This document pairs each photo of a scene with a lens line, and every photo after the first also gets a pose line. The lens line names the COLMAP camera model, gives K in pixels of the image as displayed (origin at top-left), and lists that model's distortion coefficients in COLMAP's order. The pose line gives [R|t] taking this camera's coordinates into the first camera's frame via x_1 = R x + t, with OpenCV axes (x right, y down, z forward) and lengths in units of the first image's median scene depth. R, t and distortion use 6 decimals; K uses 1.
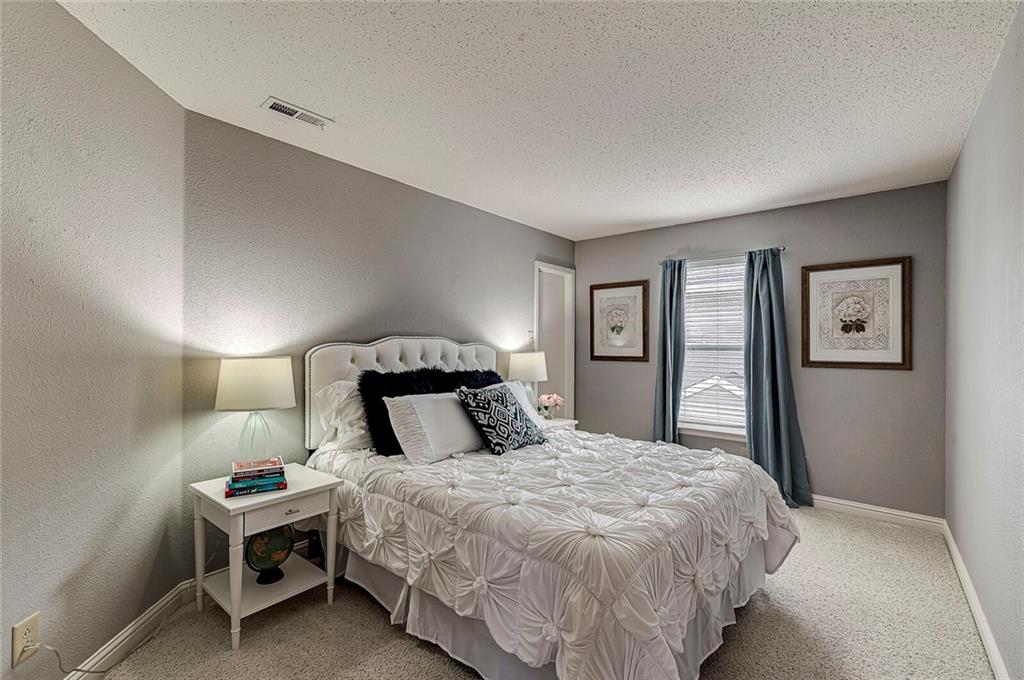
lens RADIAL K [[440.8, 0, 512.5], [0, 440.8, 340.3], [0, 0, 1]] dist [0.006743, -0.002969]
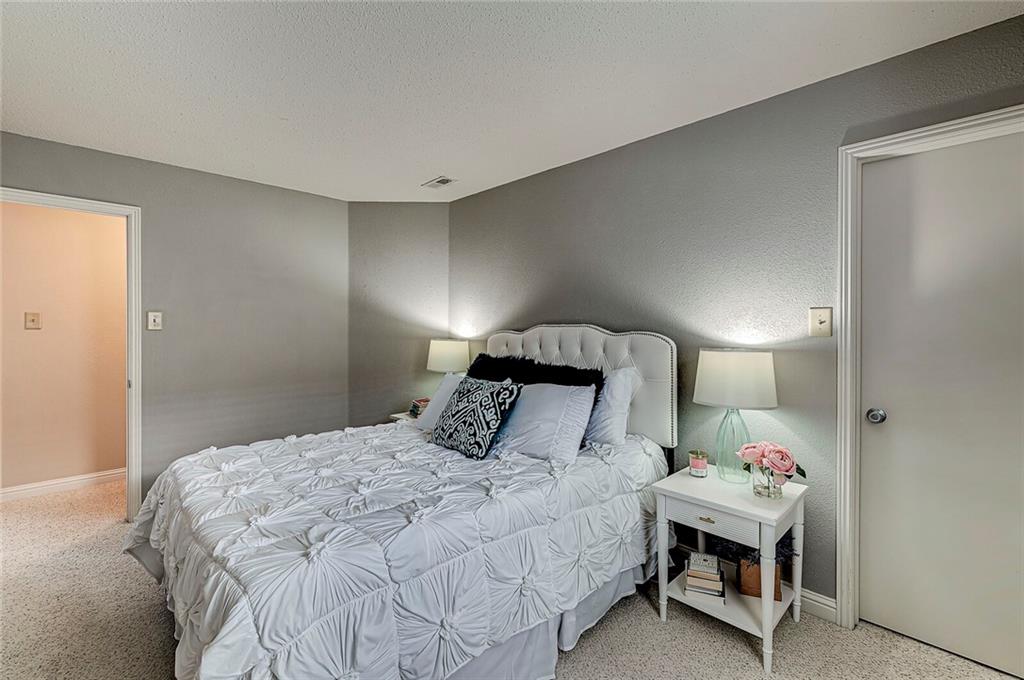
lens RADIAL K [[440.8, 0, 512.1], [0, 440.8, 335.8], [0, 0, 1]] dist [0.006743, -0.002969]
pose [[-0.078231, 0.006458, -0.996914, 0.706550], [-0.002102, 0.999976, 0.006643, 0.009116], [0.996933, 0.002615, -0.078216, 0.953065]]
